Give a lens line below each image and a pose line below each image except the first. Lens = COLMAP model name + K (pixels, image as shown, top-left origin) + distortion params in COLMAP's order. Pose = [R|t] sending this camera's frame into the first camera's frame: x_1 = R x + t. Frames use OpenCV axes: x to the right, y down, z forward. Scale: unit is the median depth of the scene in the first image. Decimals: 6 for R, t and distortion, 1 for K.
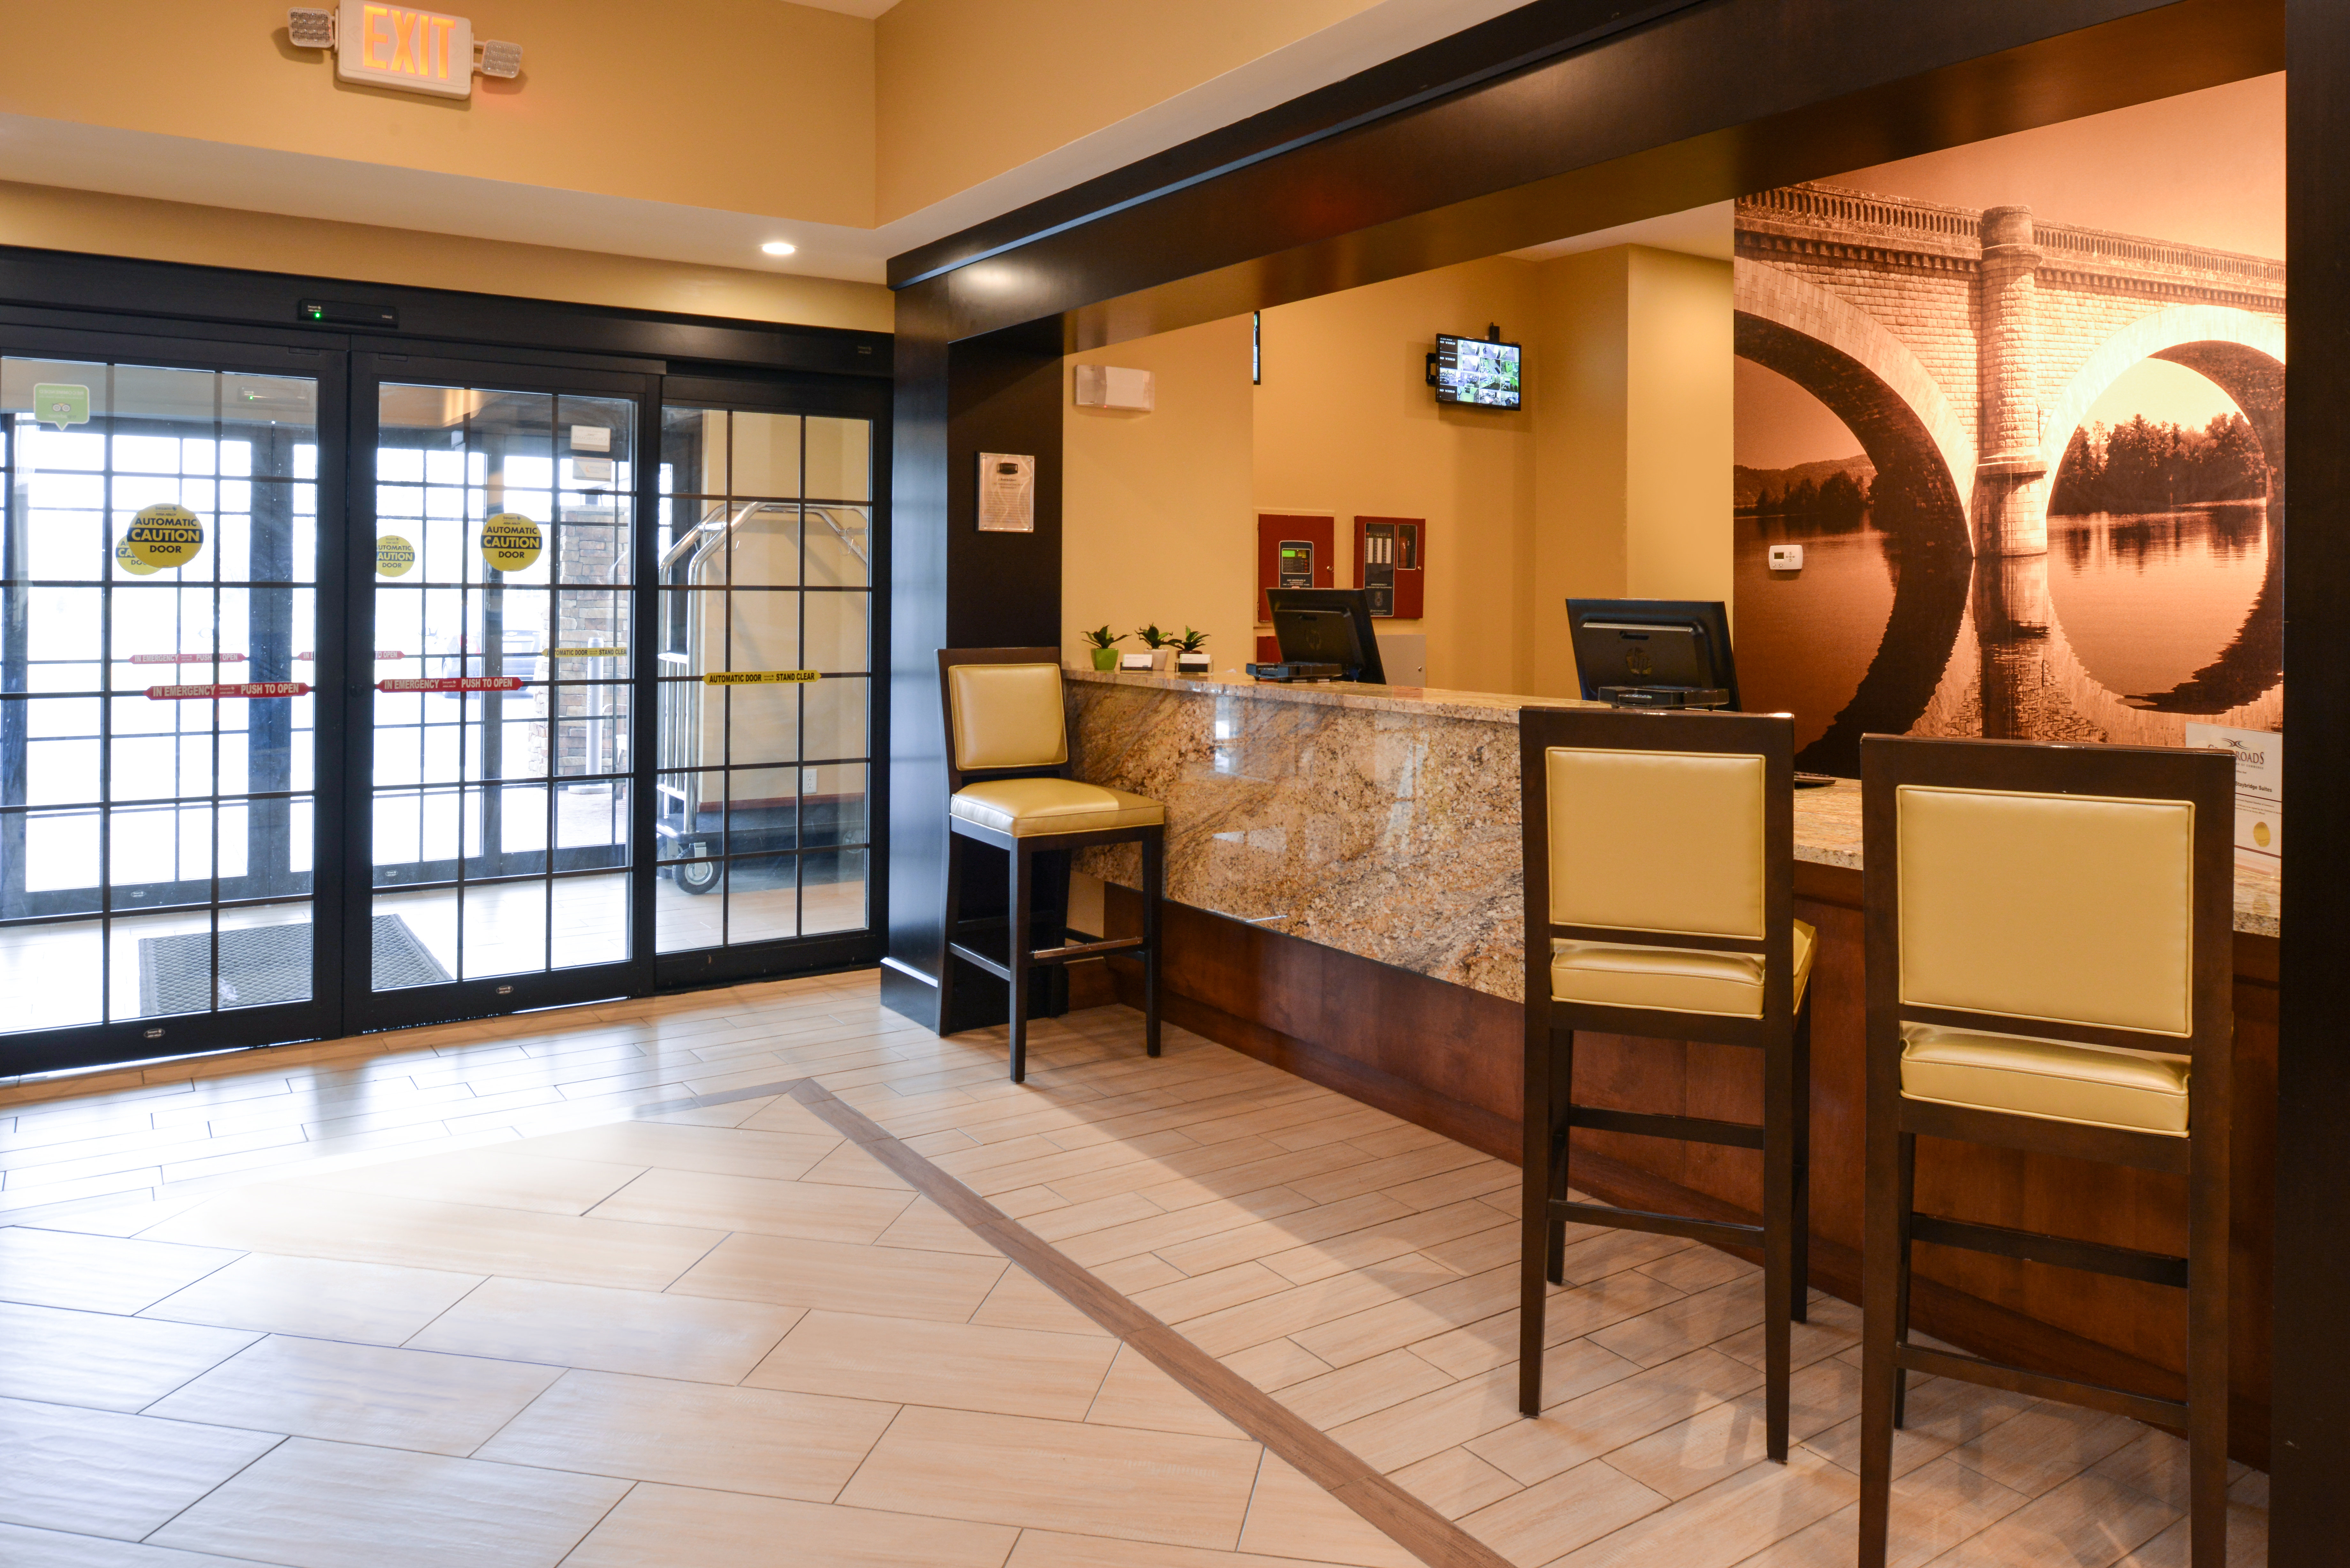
lens RADIAL K [[1562.1, 0, 1175.0], [0, 1562.1, 784.0], [0, 0, 1]] dist [0.001391, -0.000406]
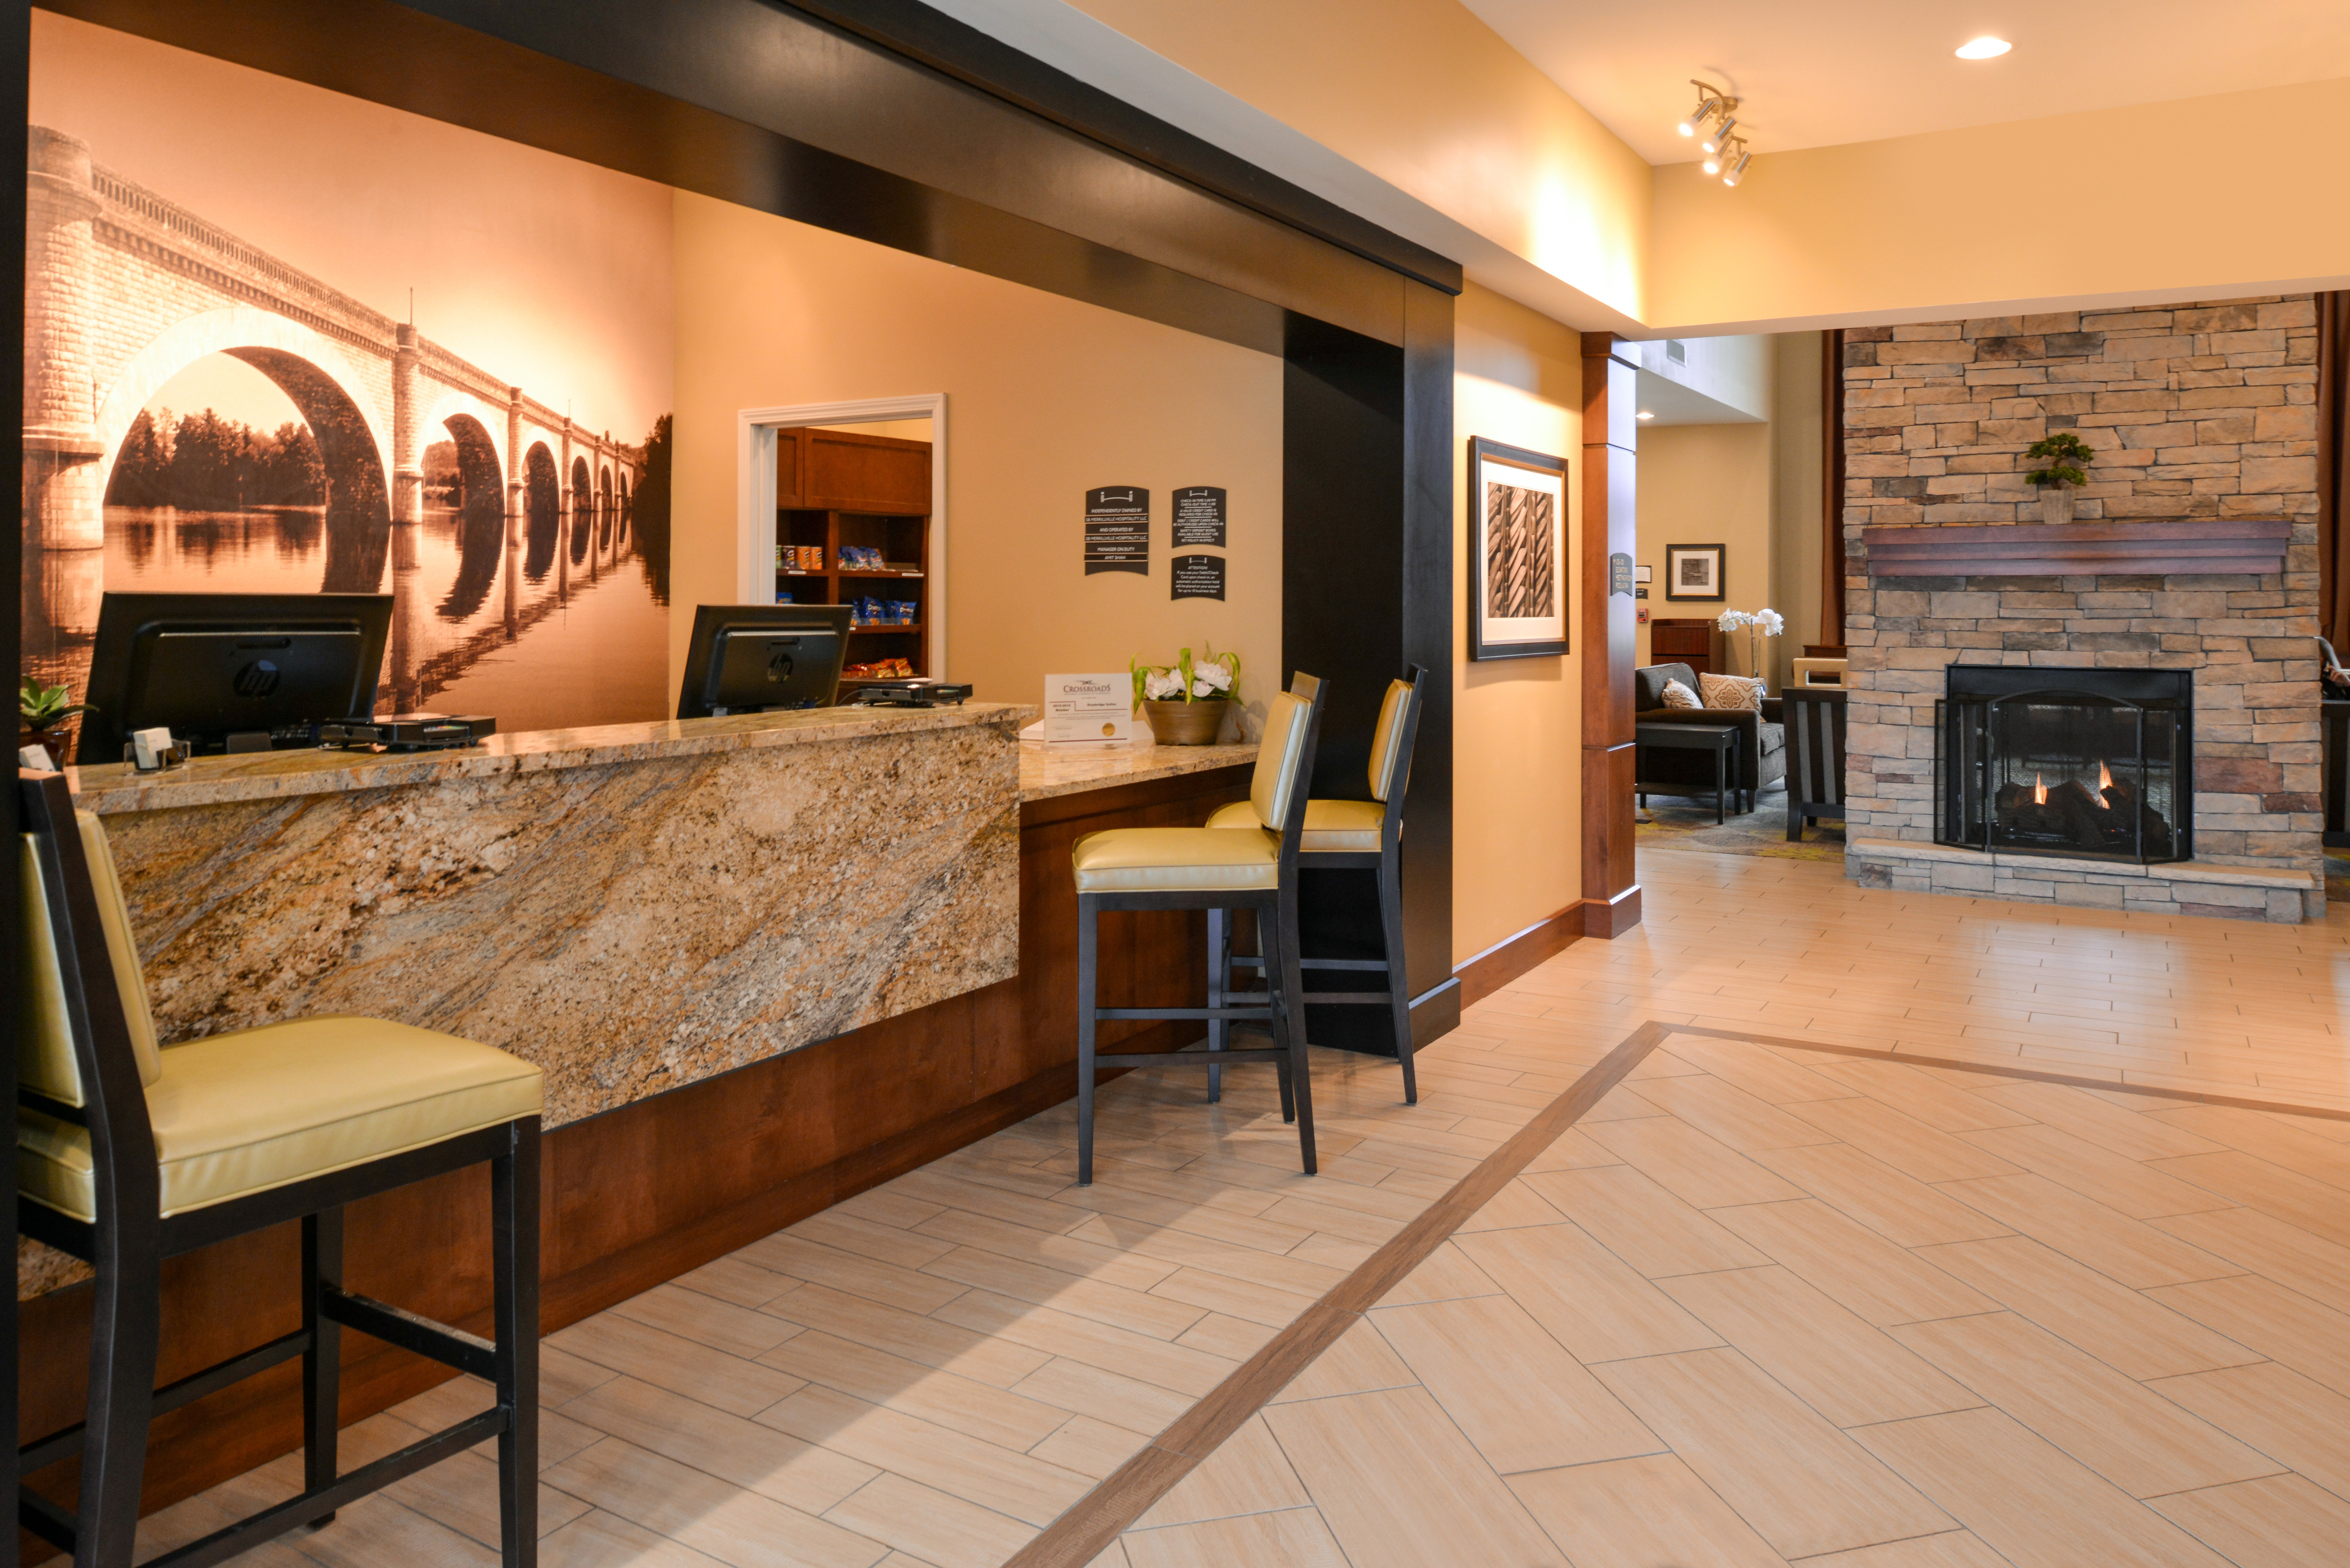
lens RADIAL K [[1642.4, 0, 1175.0], [0, 1642.4, 784.0], [0, 0, 1]] dist [-0.003605, -0.004374]
pose [[-0.424537, -0.108739, 0.898857, -0.576317], [0.105671, 0.980027, 0.168468, -0.118731], [-0.899223, 0.166504, -0.404567, 0.925884]]
